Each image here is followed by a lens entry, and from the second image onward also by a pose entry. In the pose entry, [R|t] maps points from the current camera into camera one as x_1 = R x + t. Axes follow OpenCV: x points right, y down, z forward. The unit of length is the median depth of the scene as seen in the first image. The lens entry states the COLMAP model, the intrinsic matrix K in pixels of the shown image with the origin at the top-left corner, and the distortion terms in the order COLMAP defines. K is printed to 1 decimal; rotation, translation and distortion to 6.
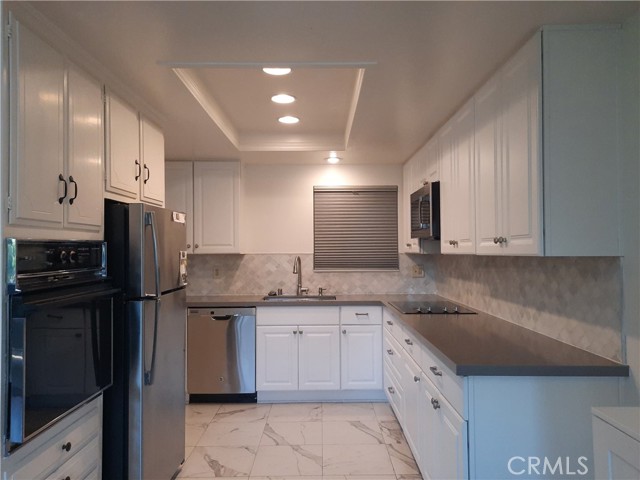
lens RADIAL K [[463.1, 0, 328.5], [0, 463.1, 238.5], [0, 0, 1]] dist [0.052862, -0.037291]
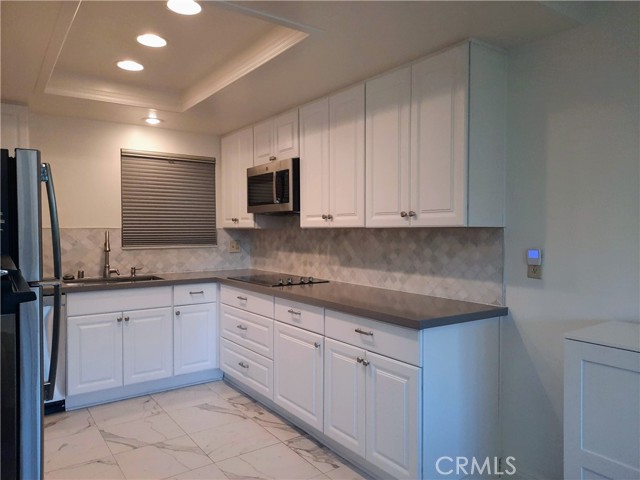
lens RADIAL K [[463.1, 0, 324.9], [0, 463.1, 240.1], [0, 0, 1]] dist [0.052862, -0.037291]
pose [[0.822720, -0.008079, 0.568390, -0.269233], [-0.019160, 0.998937, 0.041932, 0.014160], [-0.568125, -0.045389, 0.821690, 0.095506]]
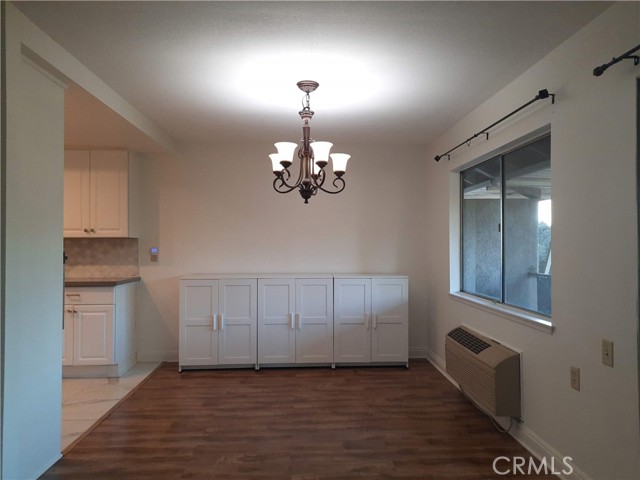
lens RADIAL K [[463.1, 0, 320.5], [0, 463.1, 241.2], [0, 0, 1]] dist [0.052862, -0.037291]
pose [[-0.038680, 0.014460, 0.999147, -1.052648], [-0.023336, 0.999610, -0.015370, 0.036080], [-0.998979, -0.023910, -0.038327, 0.016133]]
